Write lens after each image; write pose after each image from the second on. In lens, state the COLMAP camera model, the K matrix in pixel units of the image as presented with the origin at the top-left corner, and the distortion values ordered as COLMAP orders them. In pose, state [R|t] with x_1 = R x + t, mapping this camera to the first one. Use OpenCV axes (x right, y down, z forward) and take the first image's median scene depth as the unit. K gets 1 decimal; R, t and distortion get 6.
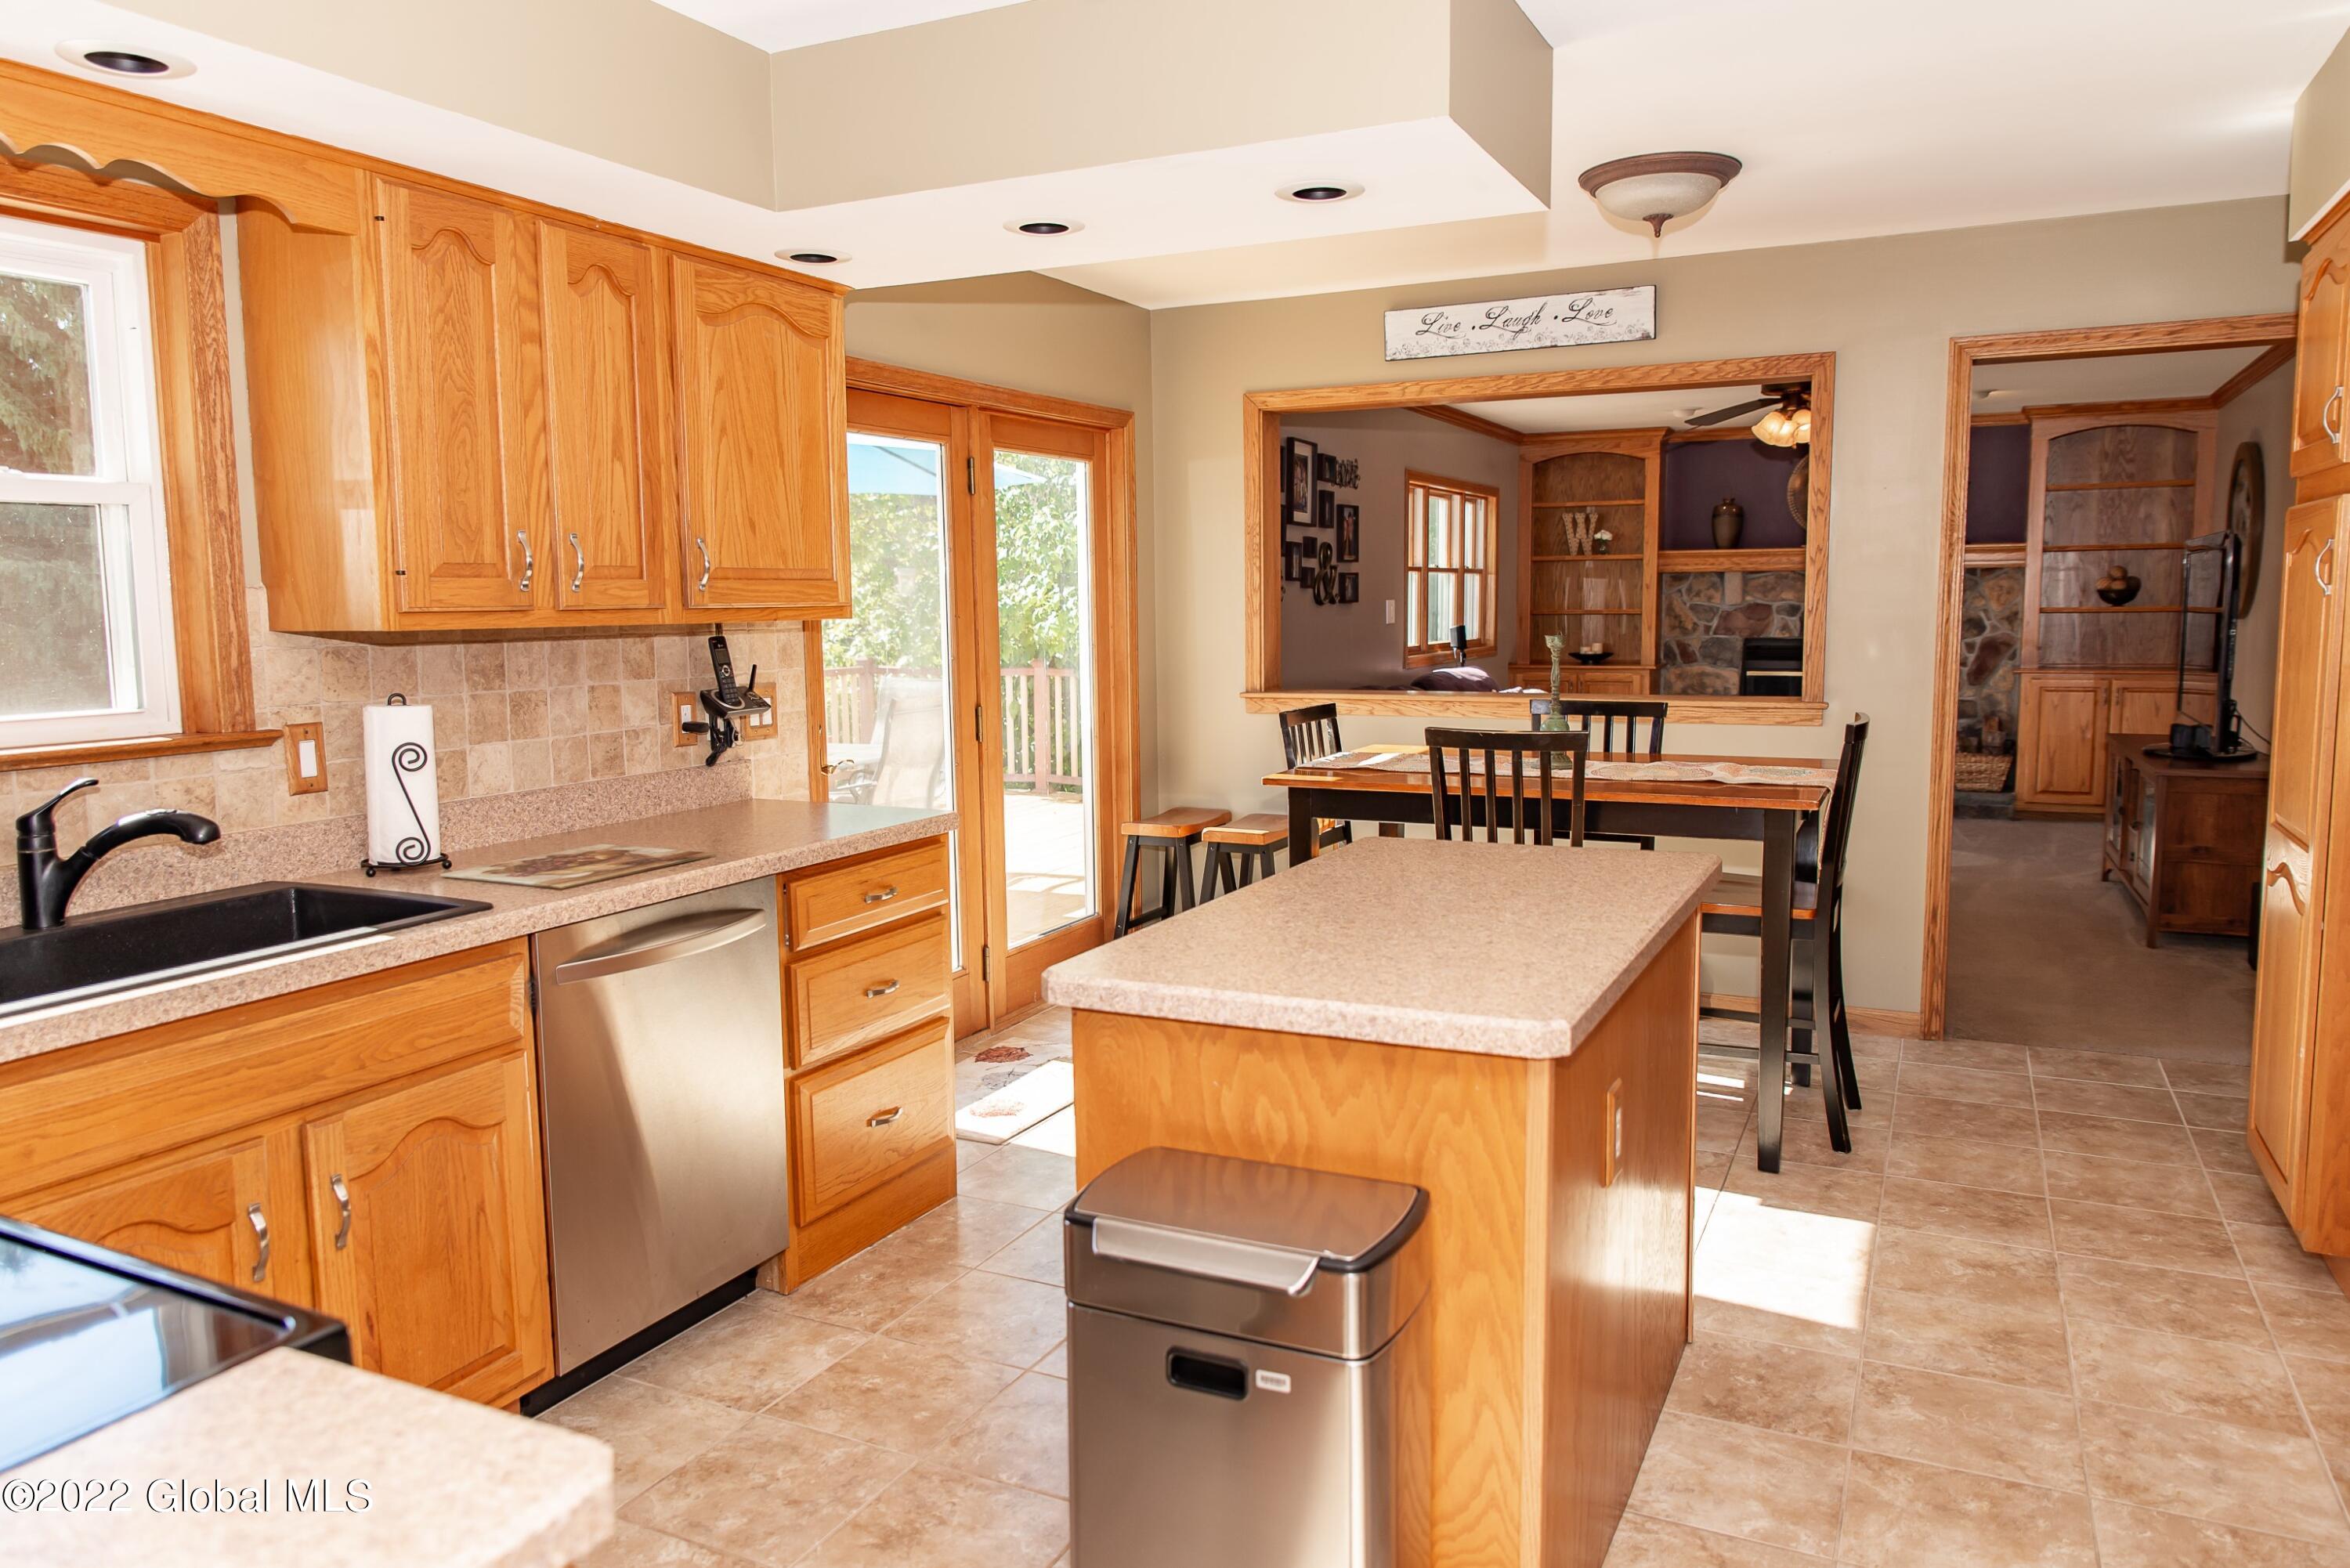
lens RADIAL K [[1564.6, 0, 1175.0], [0, 1564.6, 784.0], [0, 0, 1]] dist [-0.001712, -0.006391]
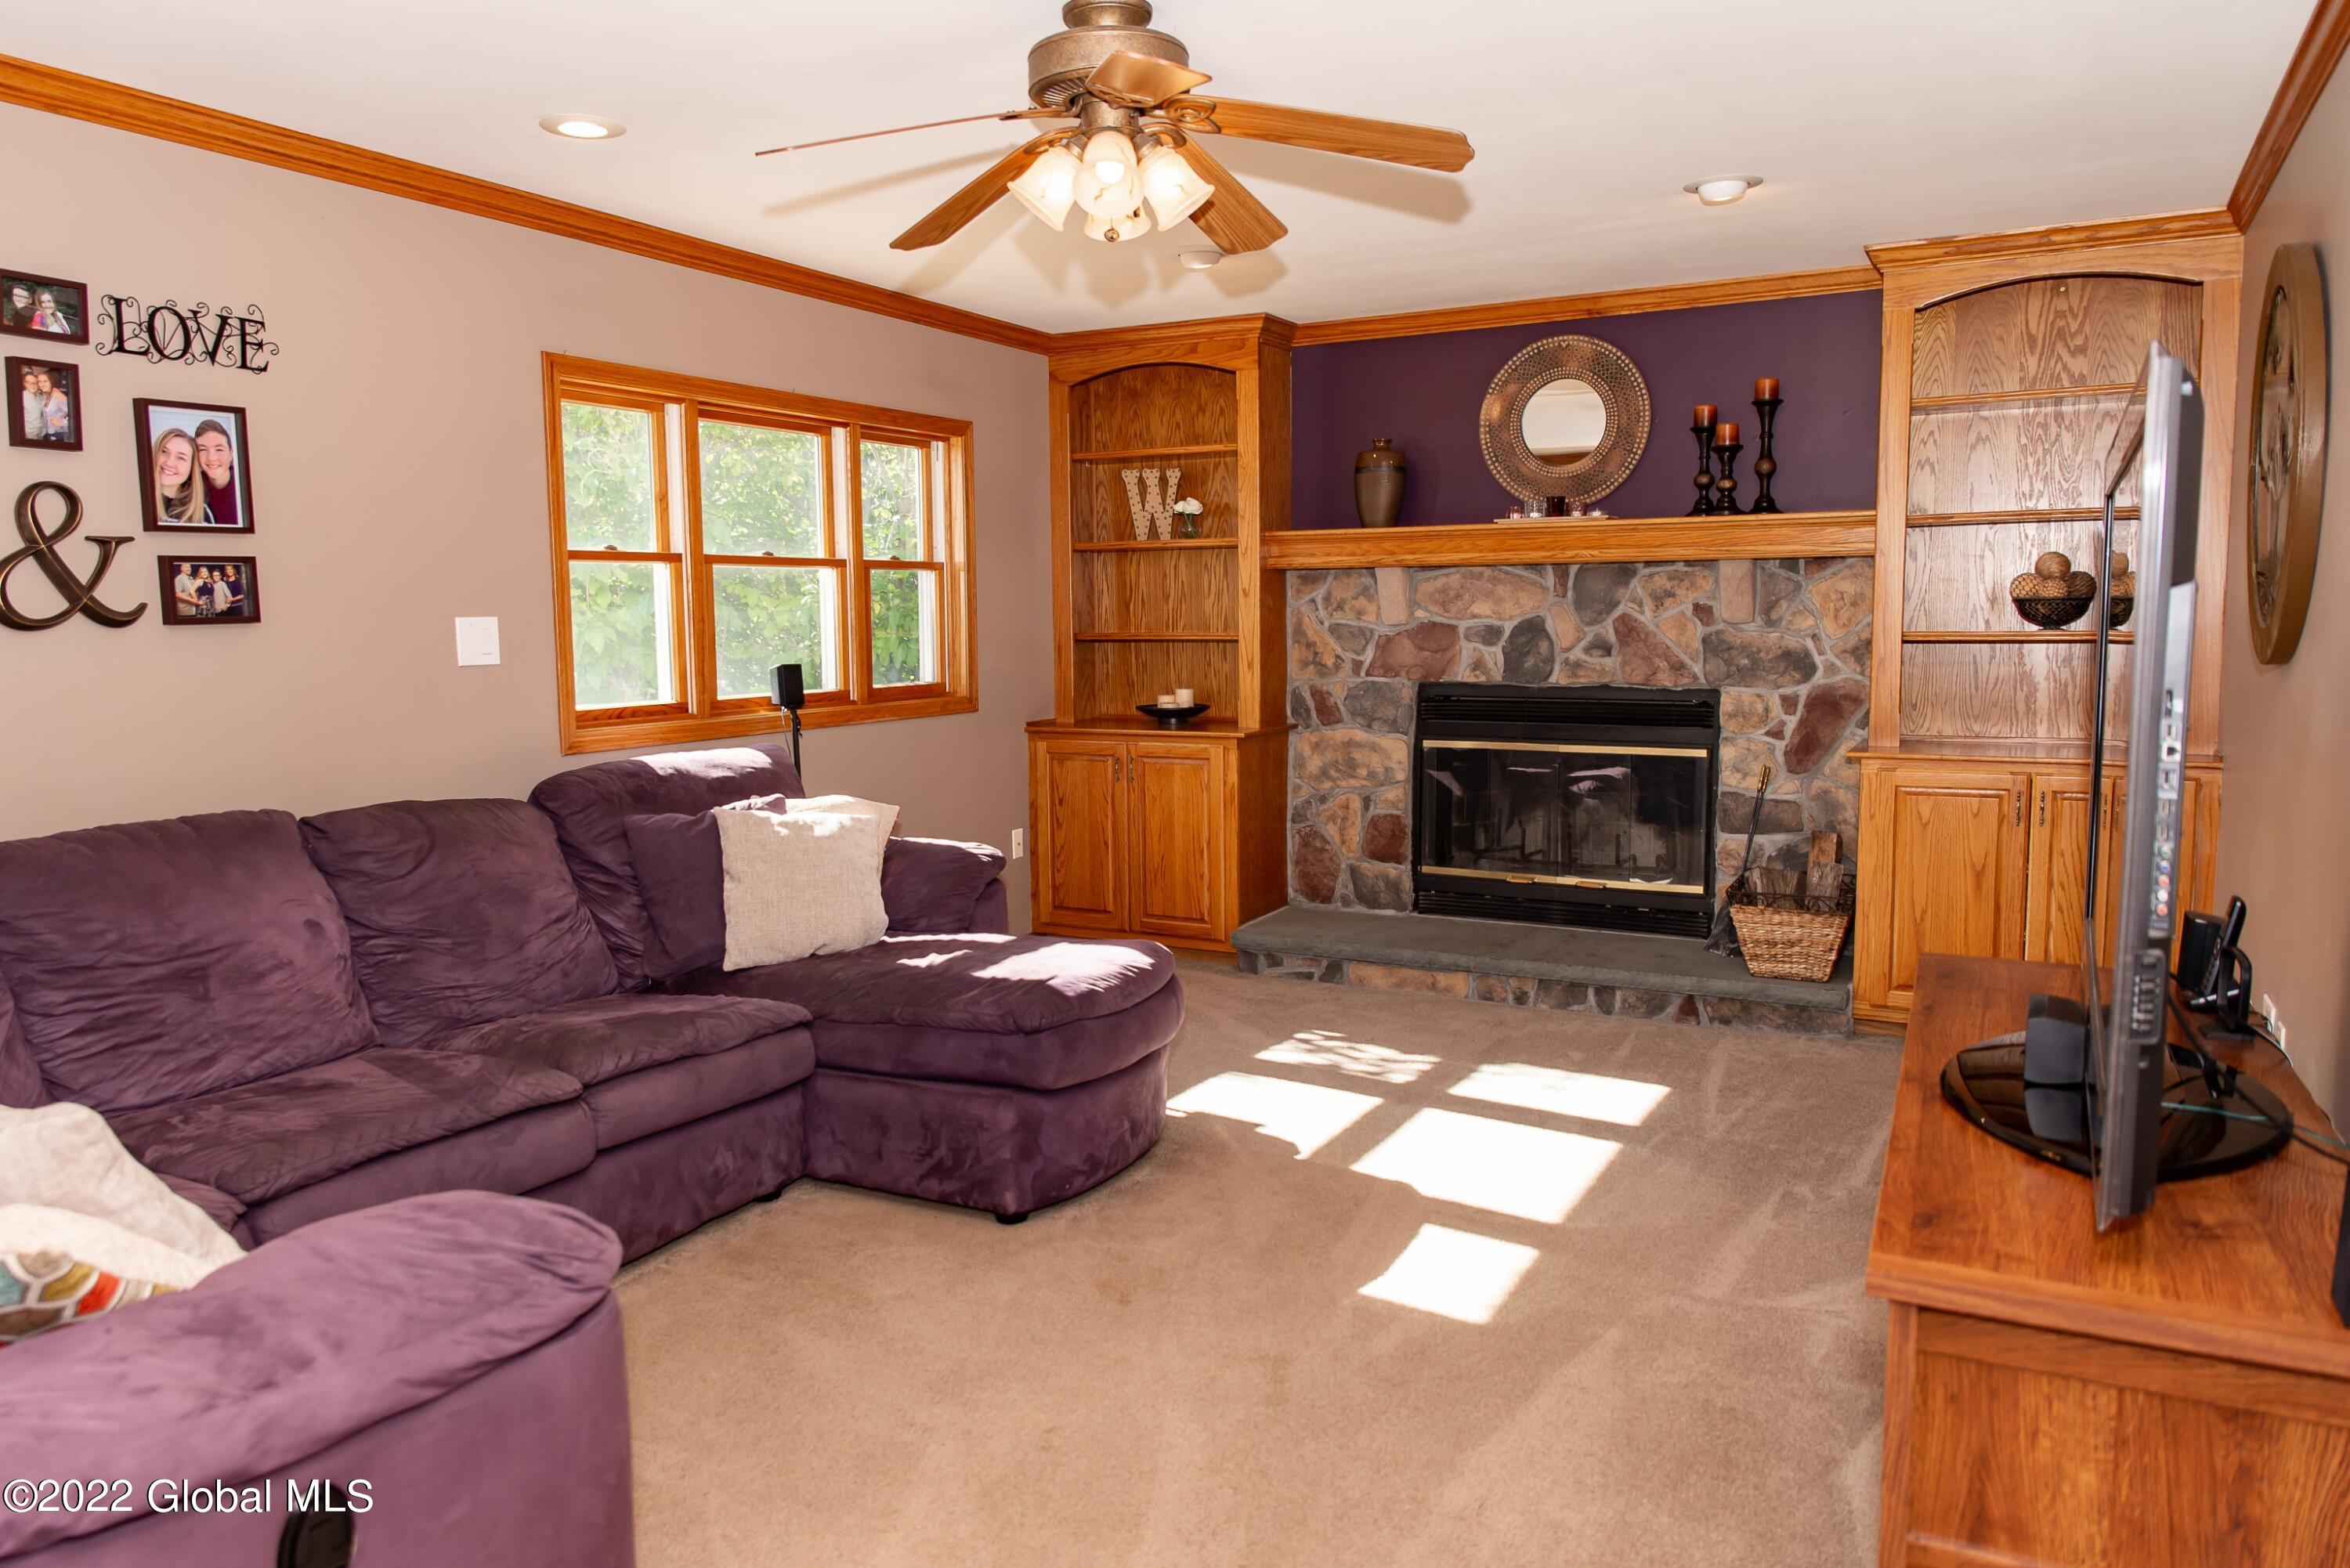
lens RADIAL K [[1564.6, 0, 1175.0], [0, 1564.6, 784.0], [0, 0, 1]] dist [-0.001712, -0.006391]
pose [[0.999117, 0.005194, -0.041695, 0.302280], [-0.005496, 0.999960, -0.007116, -0.051863], [0.041656, 0.007339, 0.999105, 0.424964]]
